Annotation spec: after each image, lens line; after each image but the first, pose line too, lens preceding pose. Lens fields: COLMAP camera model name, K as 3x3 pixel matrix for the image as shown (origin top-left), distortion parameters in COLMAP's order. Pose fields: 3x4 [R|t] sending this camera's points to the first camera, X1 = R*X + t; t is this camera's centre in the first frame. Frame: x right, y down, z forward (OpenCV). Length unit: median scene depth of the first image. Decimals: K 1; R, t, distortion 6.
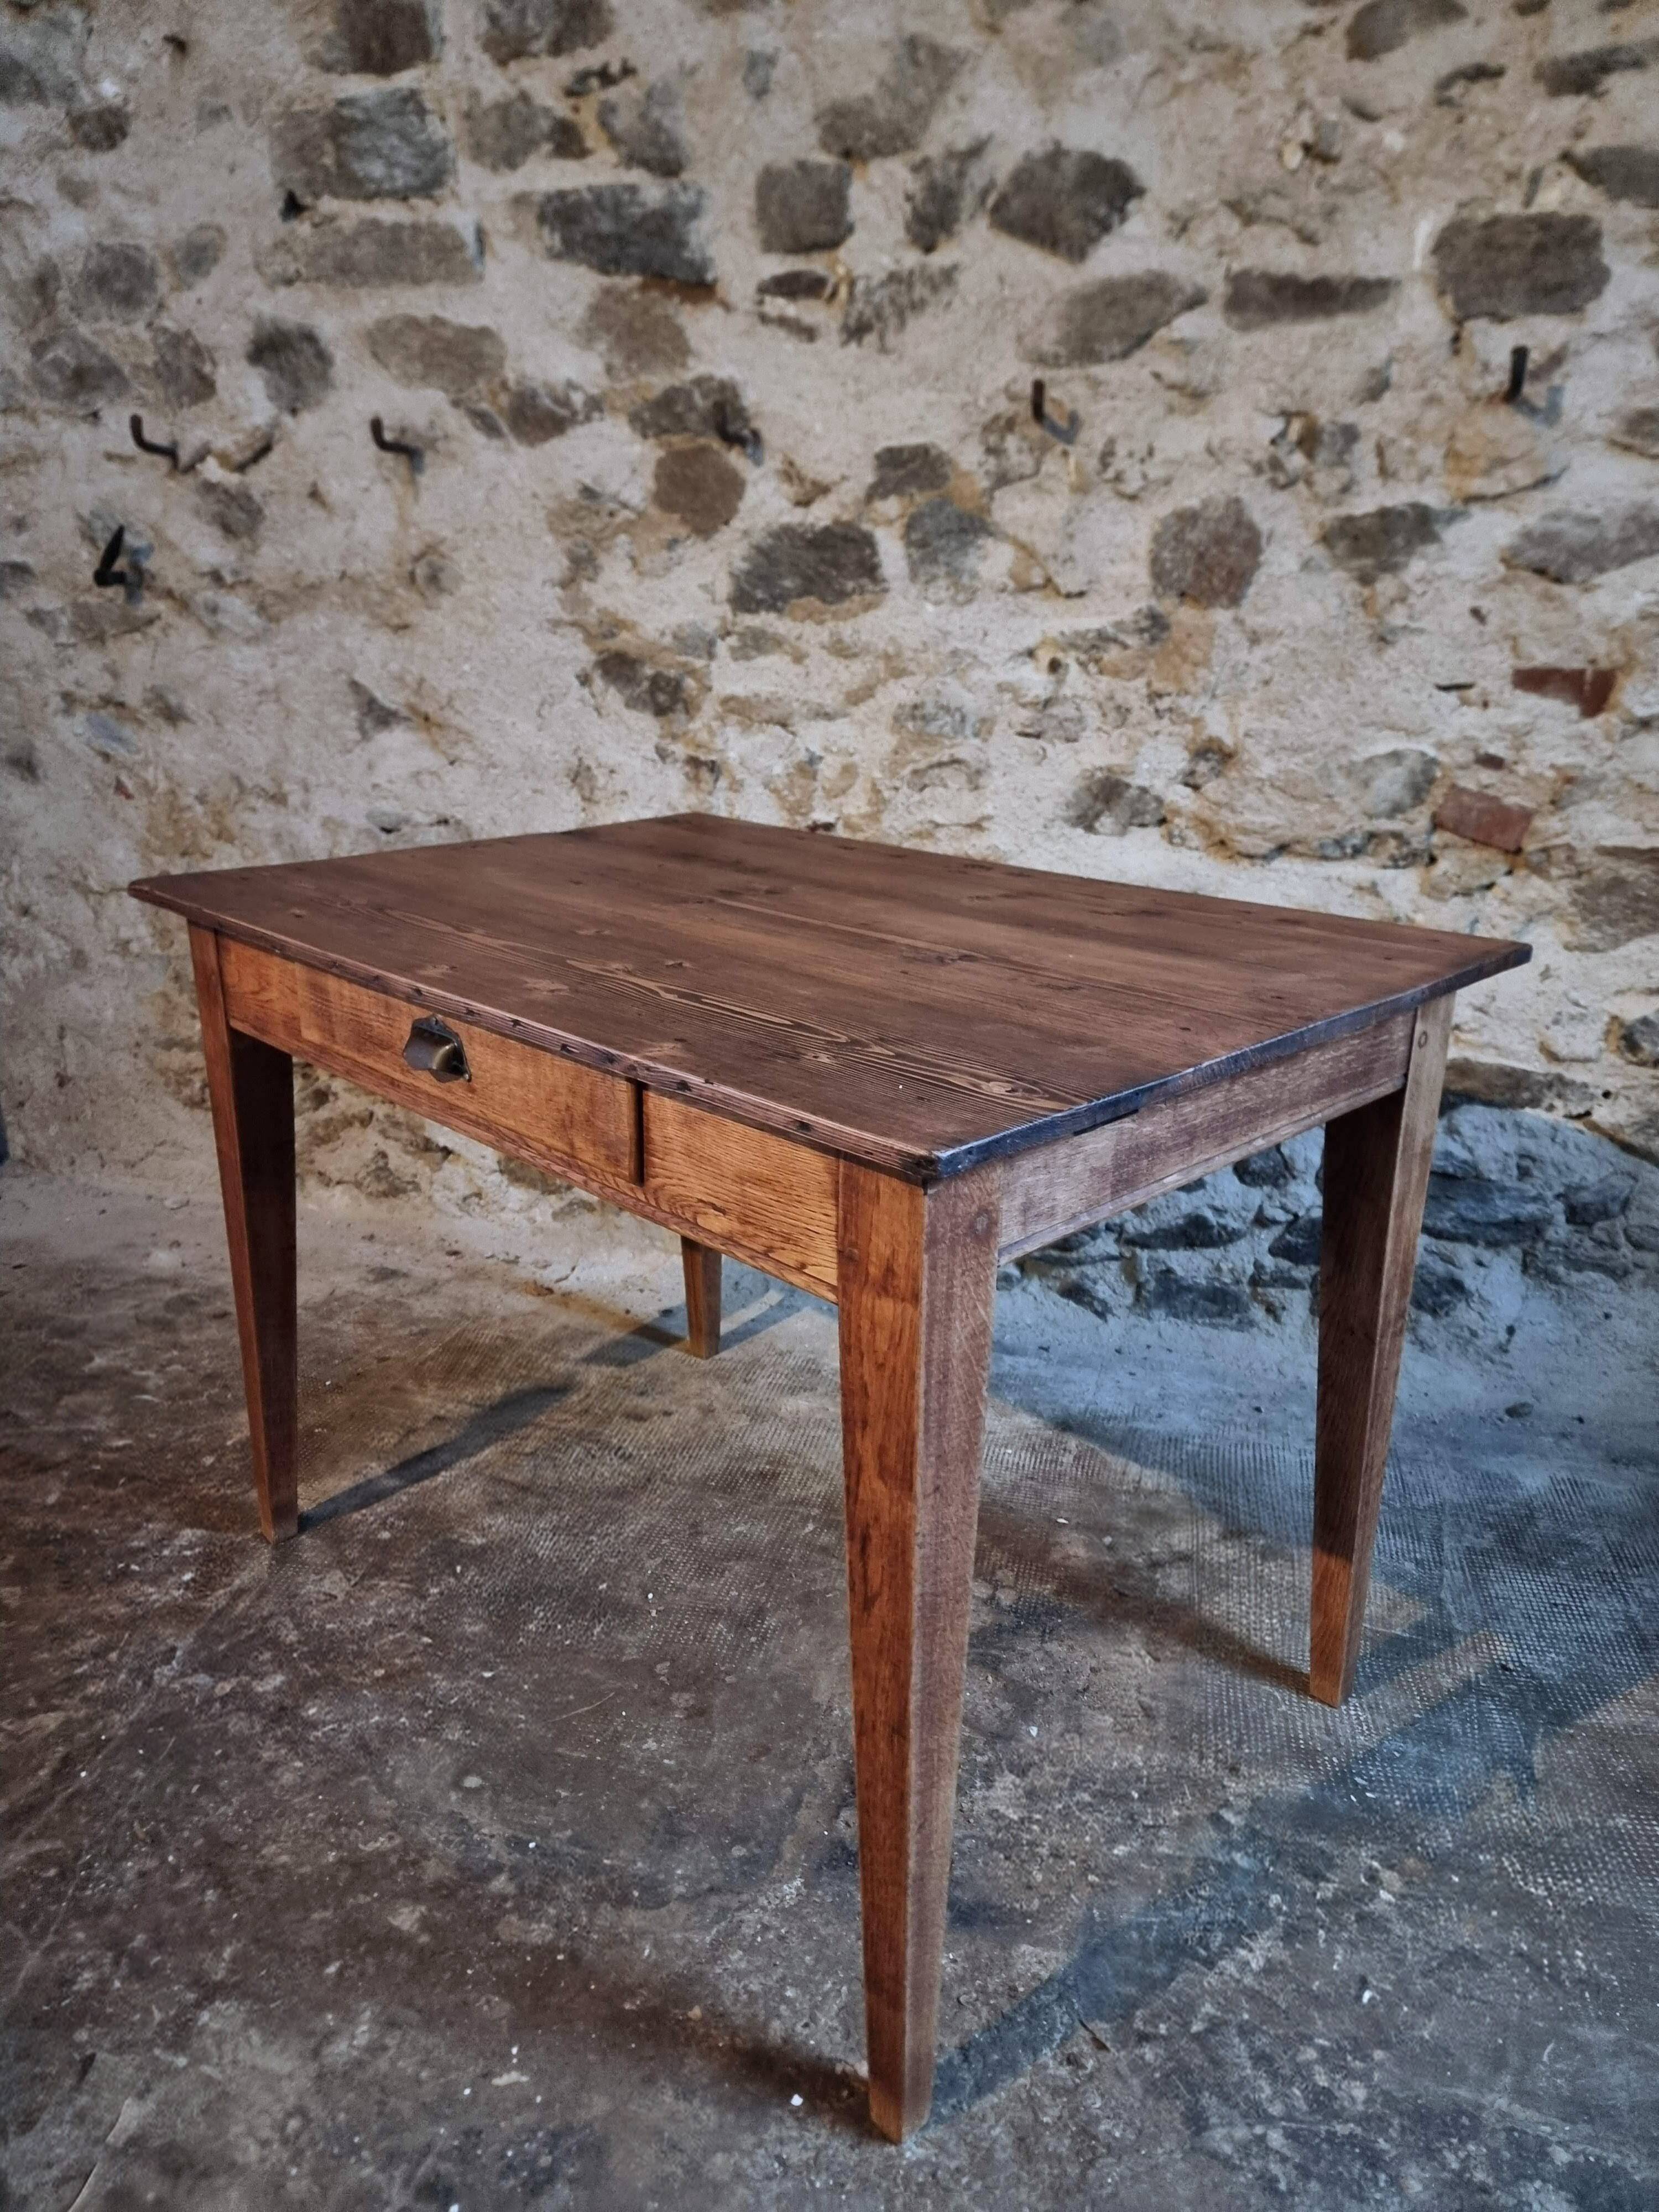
lens RADIAL K [[1522.4, 0, 820.7], [0, 1522.4, 1107.1], [0, 0, 1]] dist [0.061815, -0.059009]
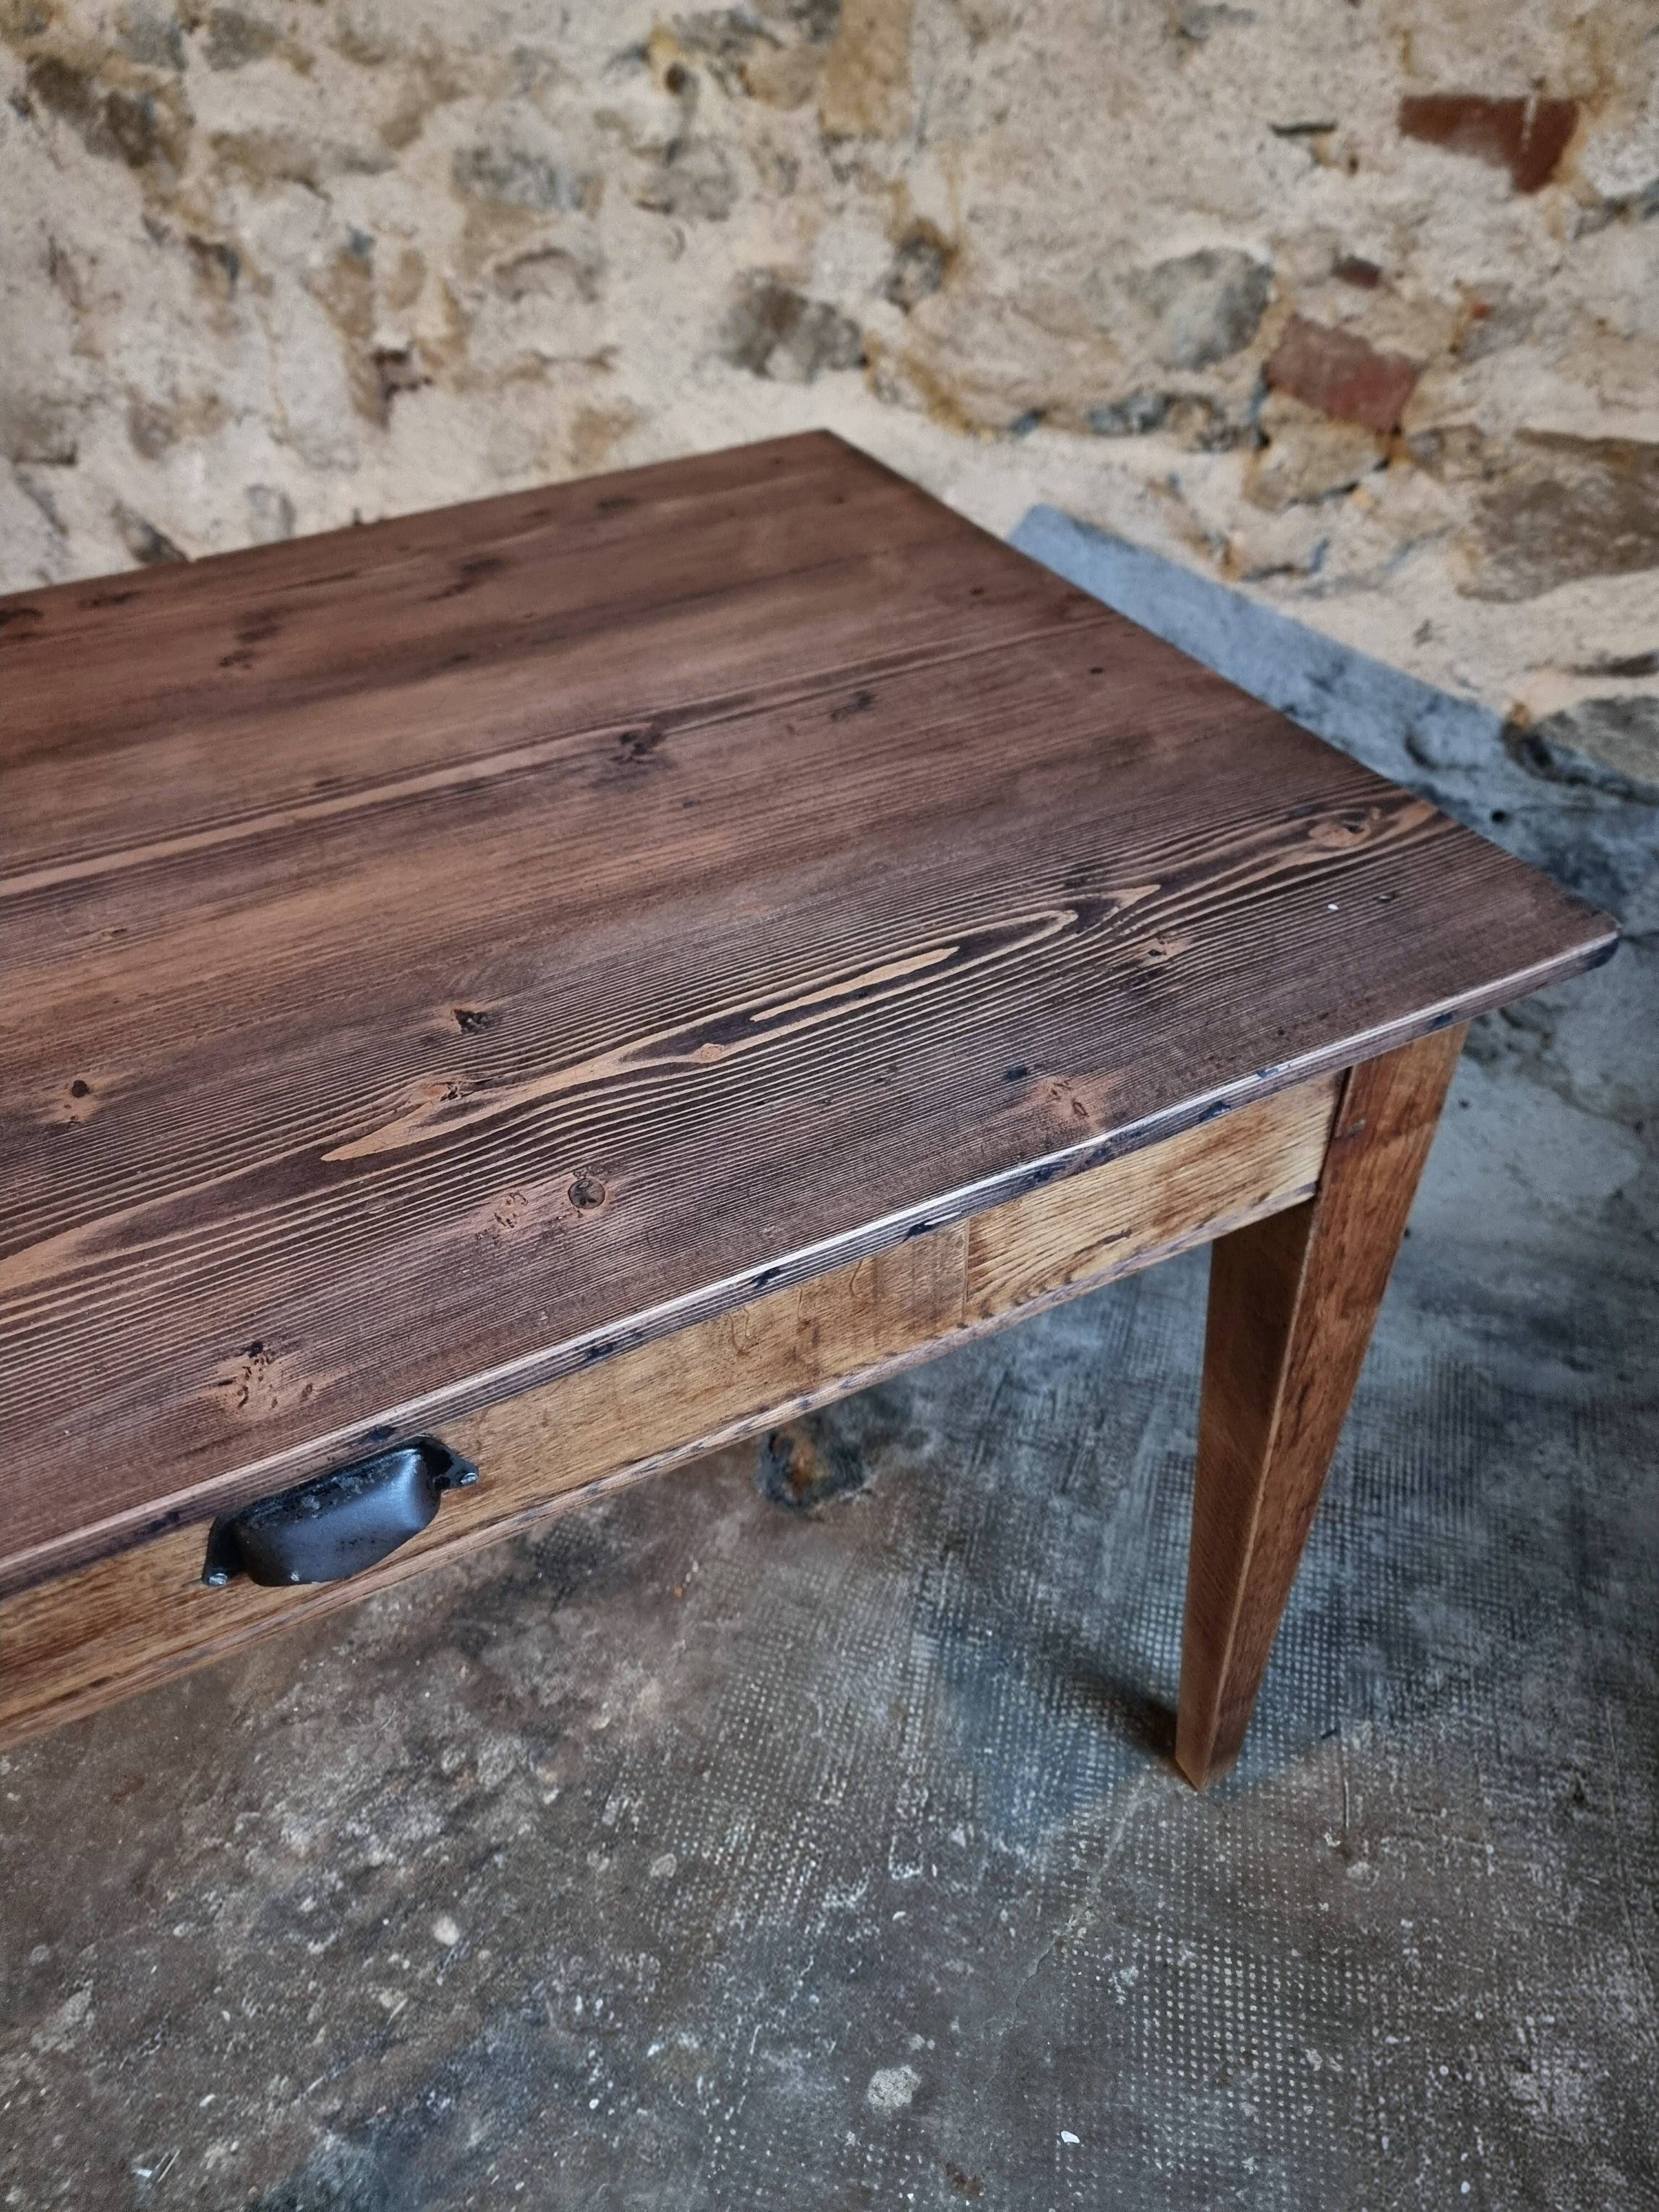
lens RADIAL K [[1541.4, 0, 820.6], [0, 1541.4, 1091.0], [0, 0, 1]] dist [0.054681, -0.058523]
pose [[0.996397, 0.019275, -0.082588, 0.275379], [0.012934, 0.927901, 0.372601, -0.153279], [0.083816, -0.372327, 0.924309, 0.305579]]
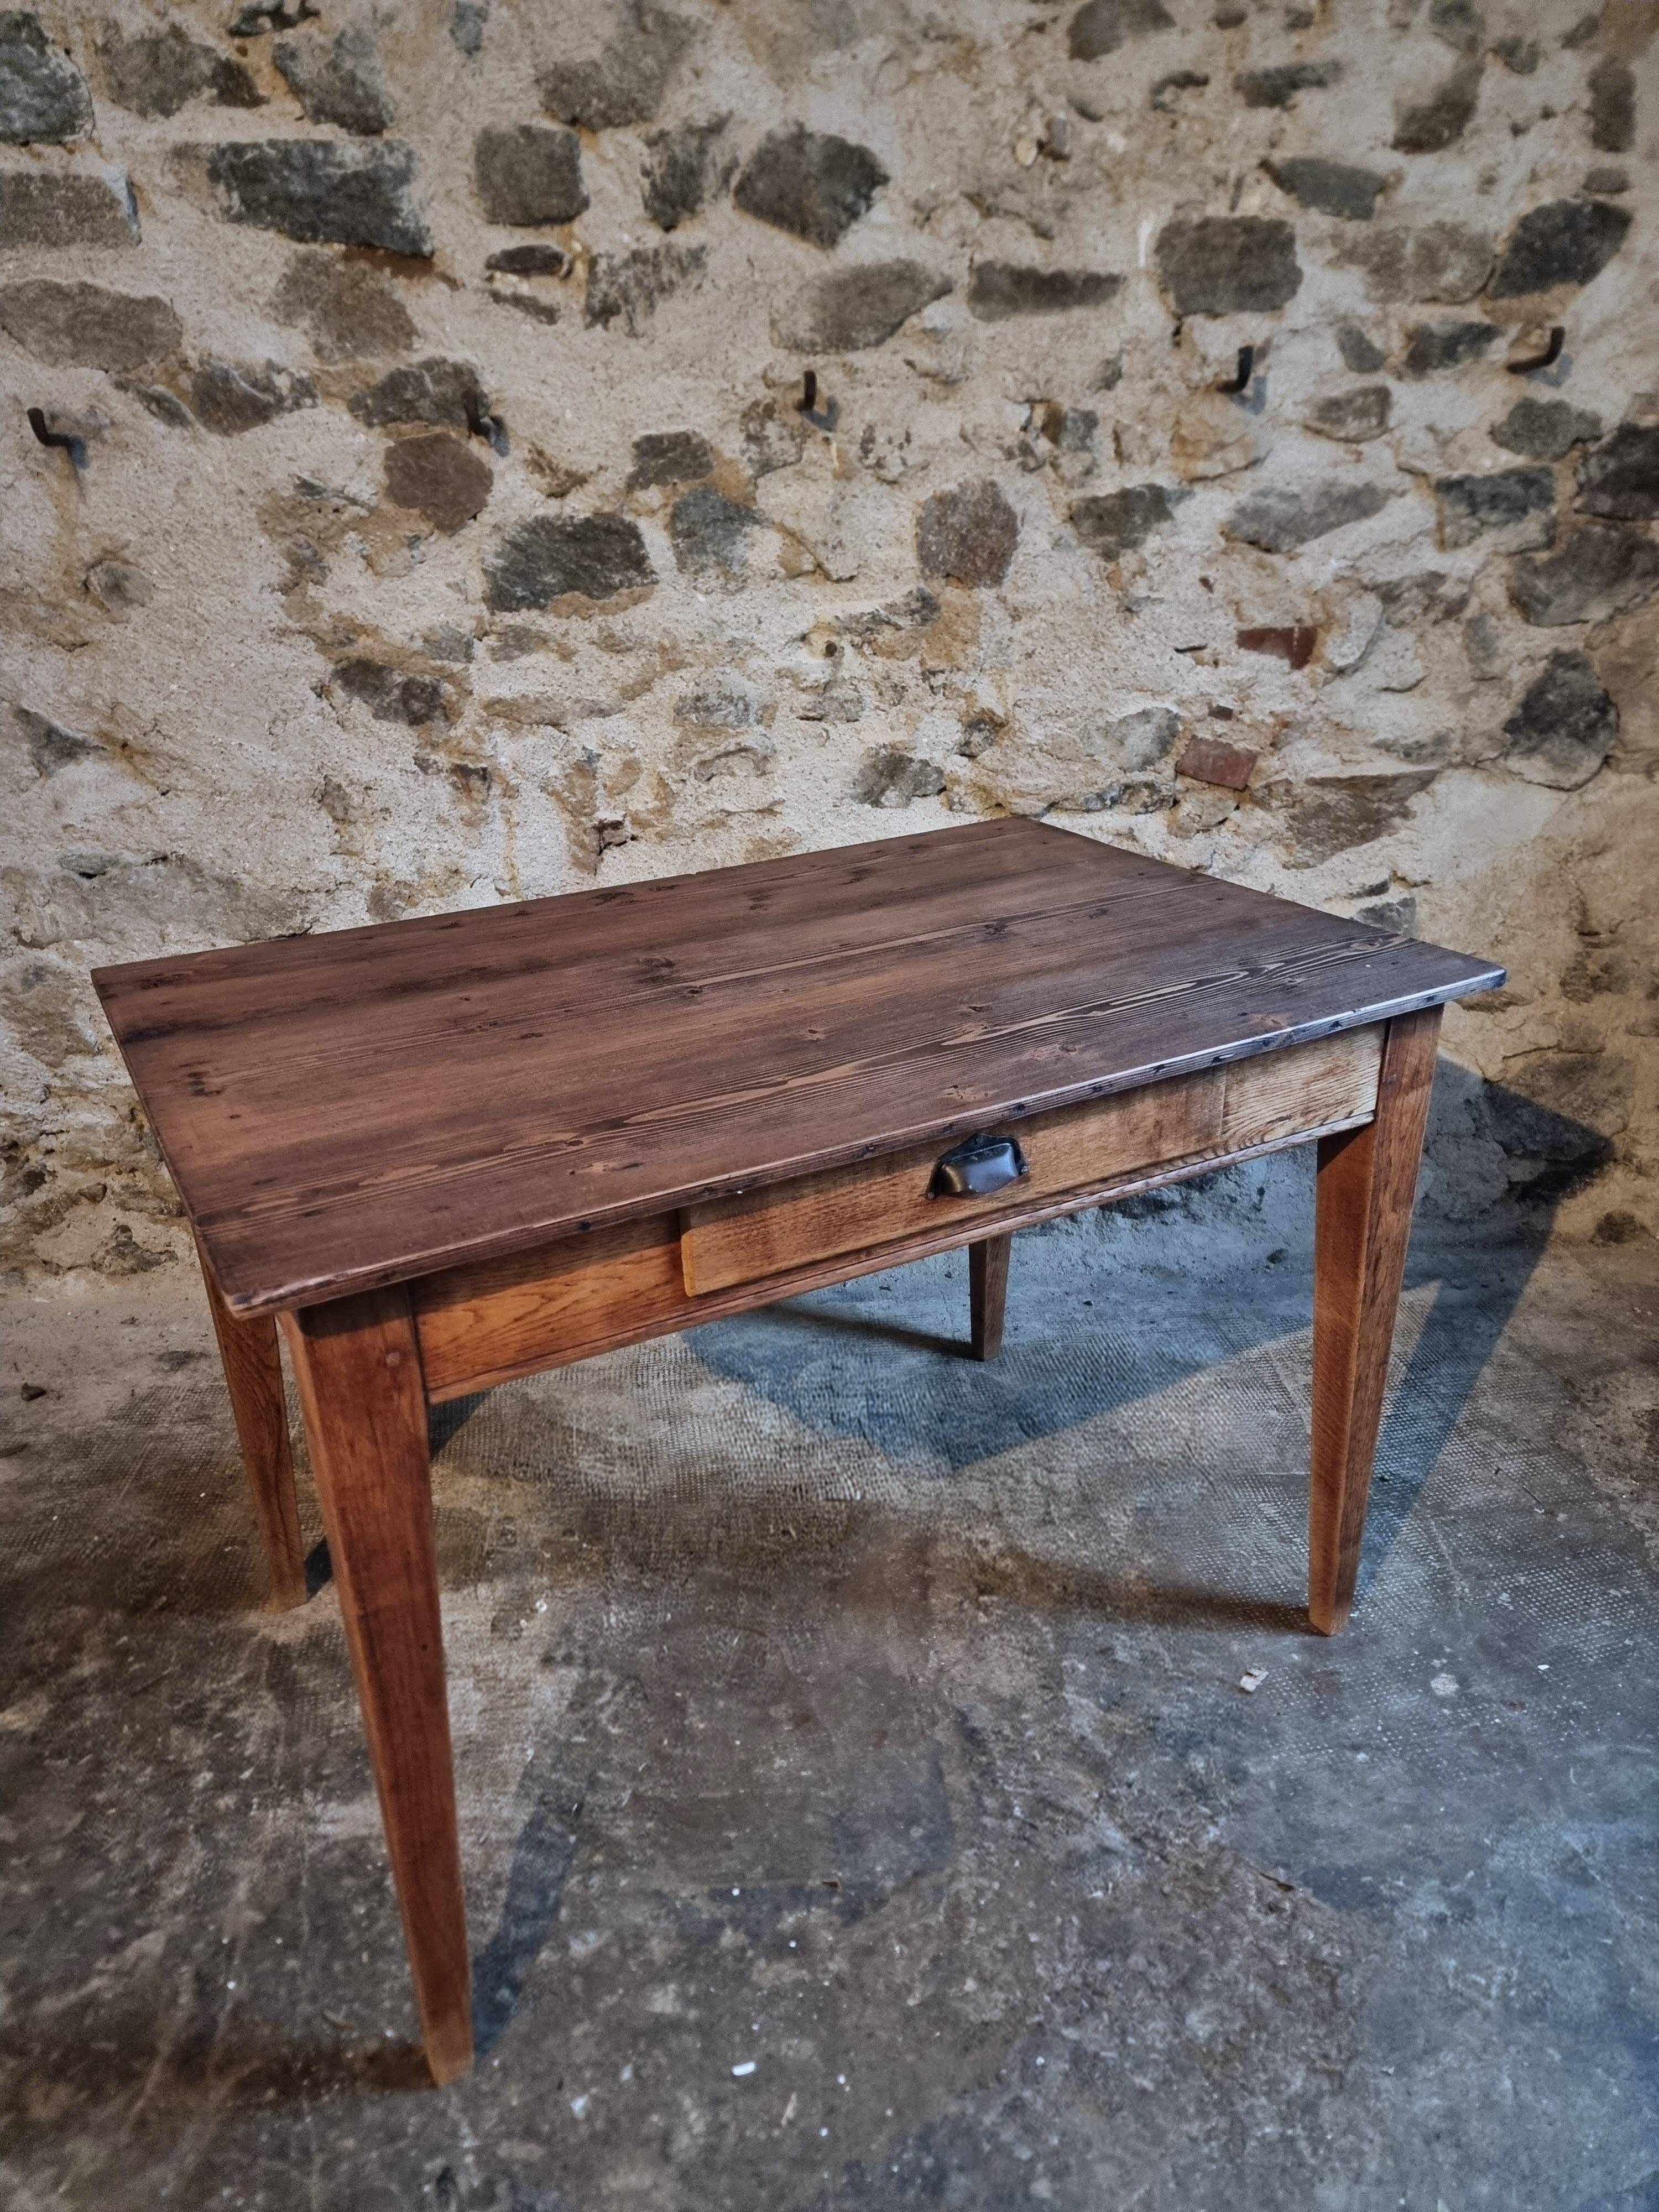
lens RADIAL K [[1510.8, 0, 801.6], [0, 1510.8, 1129.2], [0, 0, 1]] dist [0.068159, -0.060307]
pose [[0.928244, -0.181024, 0.324951, -0.264292], [0.149479, 0.981484, 0.119769, -0.099991], [-0.340615, -0.062601, 0.938117, 0.028223]]
